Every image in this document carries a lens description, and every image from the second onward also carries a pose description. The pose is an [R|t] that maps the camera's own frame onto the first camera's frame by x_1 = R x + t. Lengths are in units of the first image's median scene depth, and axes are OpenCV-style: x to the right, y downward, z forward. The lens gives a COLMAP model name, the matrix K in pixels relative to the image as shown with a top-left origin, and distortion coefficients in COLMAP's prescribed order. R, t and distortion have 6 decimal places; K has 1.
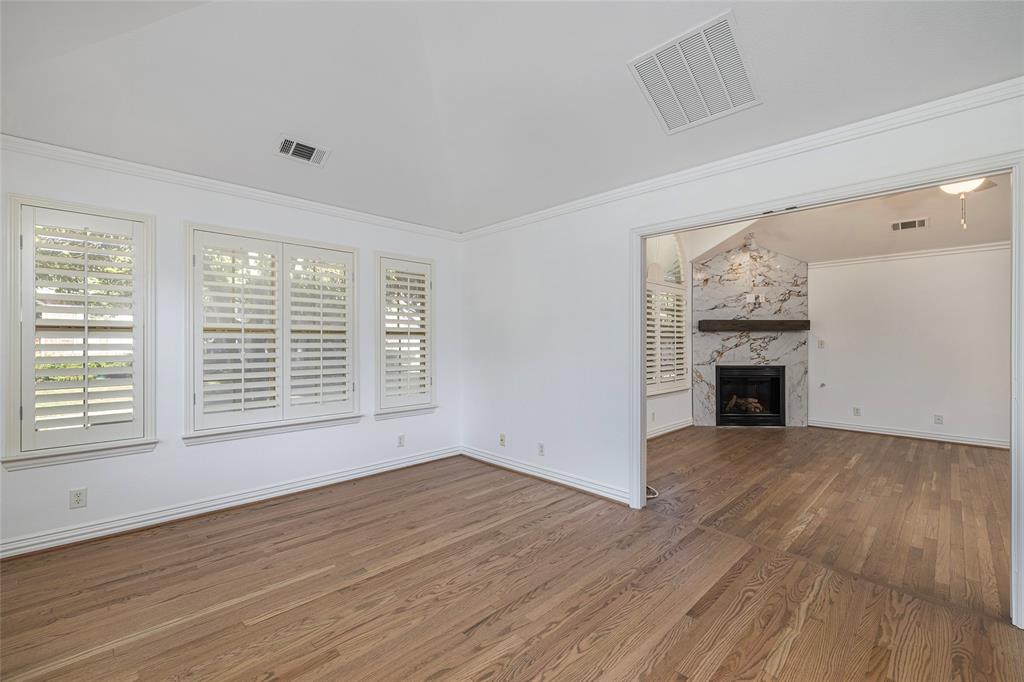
lens RADIAL K [[429.0, 0, 517.4], [0, 429.0, 347.8], [0, 0, 1]] dist [0.000208, 0.001568]
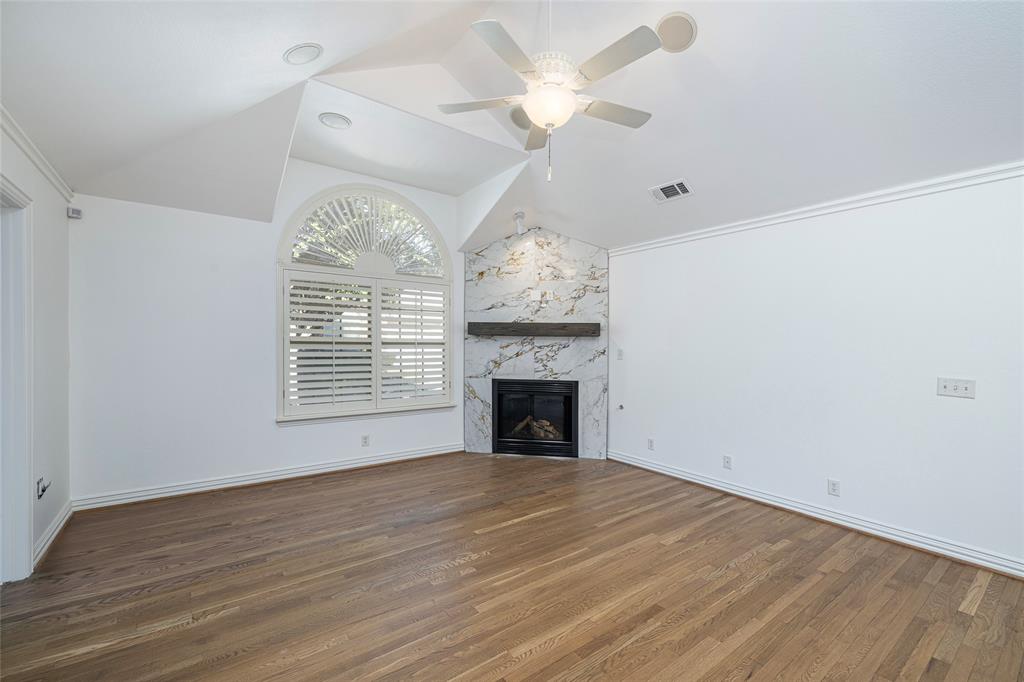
lens RADIAL K [[429.0, 0, 510.4], [0, 429.0, 346.5], [0, 0, 1]] dist [0.000208, 0.001568]
pose [[0.988946, 0.008863, -0.148011, 0.615722], [-0.009700, 0.999941, -0.004937, -0.015783], [0.147958, 0.006318, 0.988973, 0.203236]]
